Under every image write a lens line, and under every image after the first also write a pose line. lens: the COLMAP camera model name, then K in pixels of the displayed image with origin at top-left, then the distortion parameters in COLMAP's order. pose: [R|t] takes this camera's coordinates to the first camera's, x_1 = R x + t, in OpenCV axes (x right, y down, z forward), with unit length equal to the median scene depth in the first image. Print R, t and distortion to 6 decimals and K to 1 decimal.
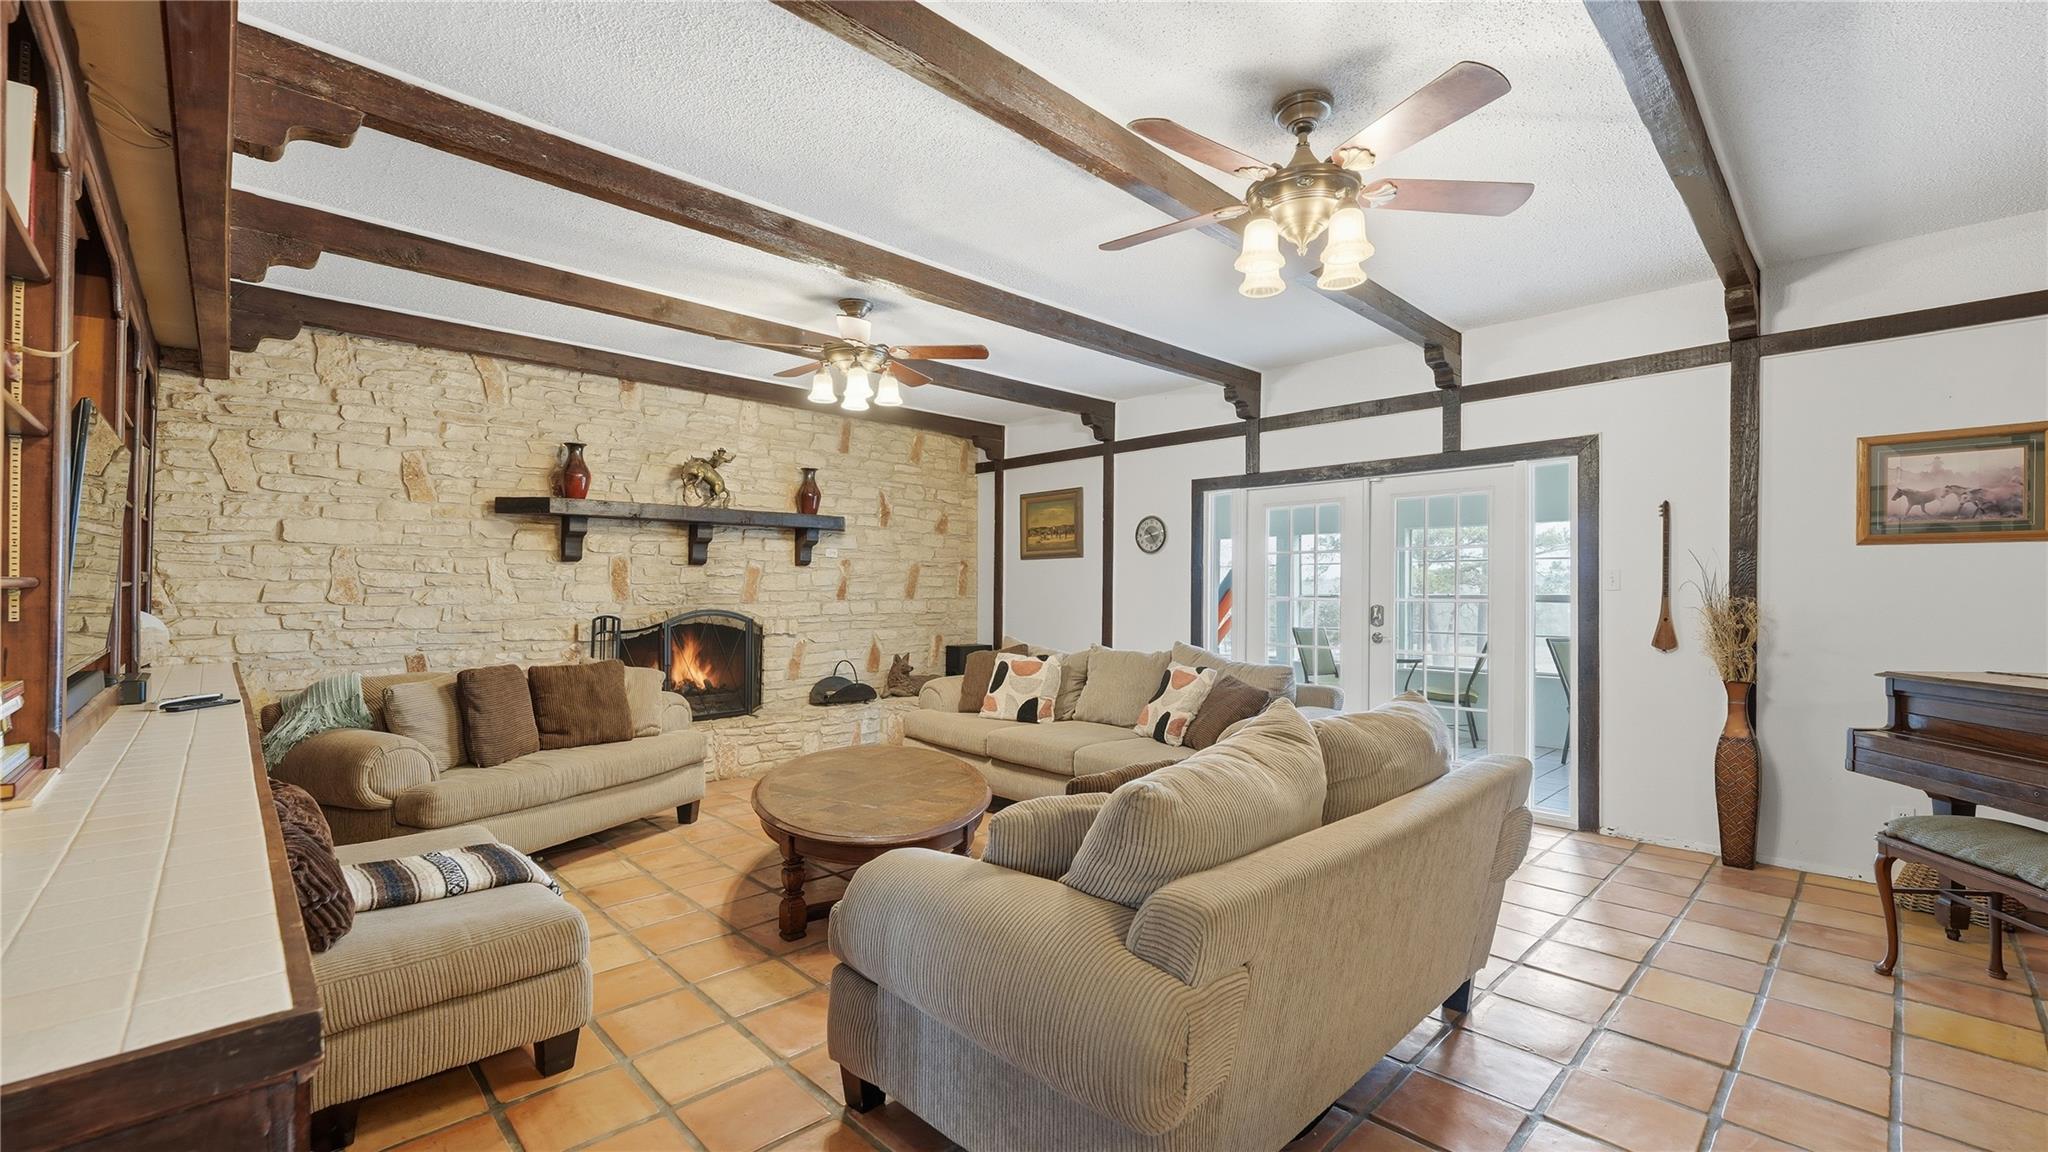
lens RADIAL K [[834.8, 0, 1023.8], [0, 834.8, 590.0], [0, 0, 1]] dist [0.000539, 0.000092]
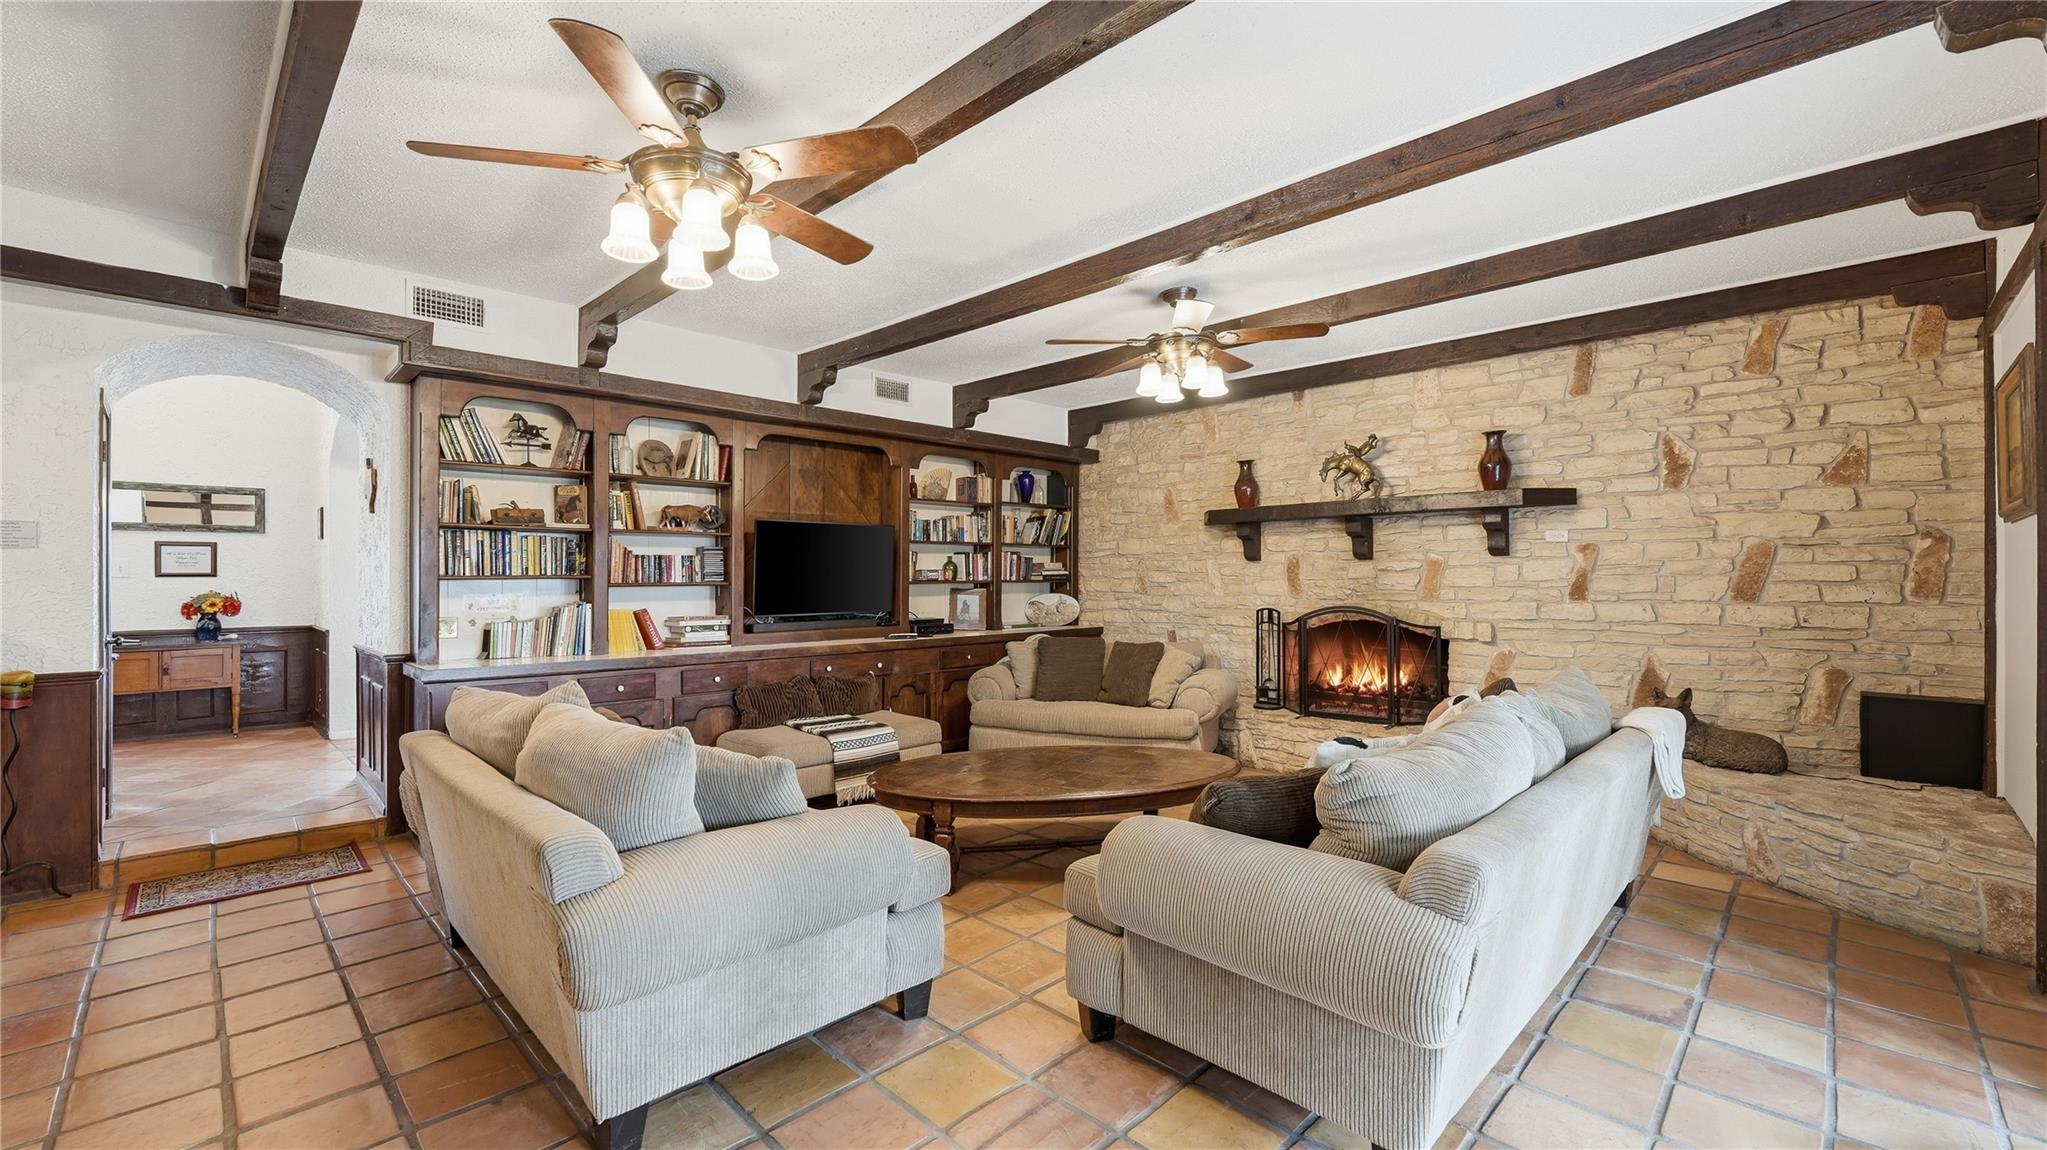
lens RADIAL K [[834.3, 0, 1023.7], [0, 834.3, 566.3], [0, 0, 1]] dist [0.000539, 0.000092]
pose [[0.024427, -0.016409, -0.999567, 0.532498], [-0.001005, 0.999864, -0.016438, -0.005536], [0.999701, 0.001406, 0.024407, 0.556847]]
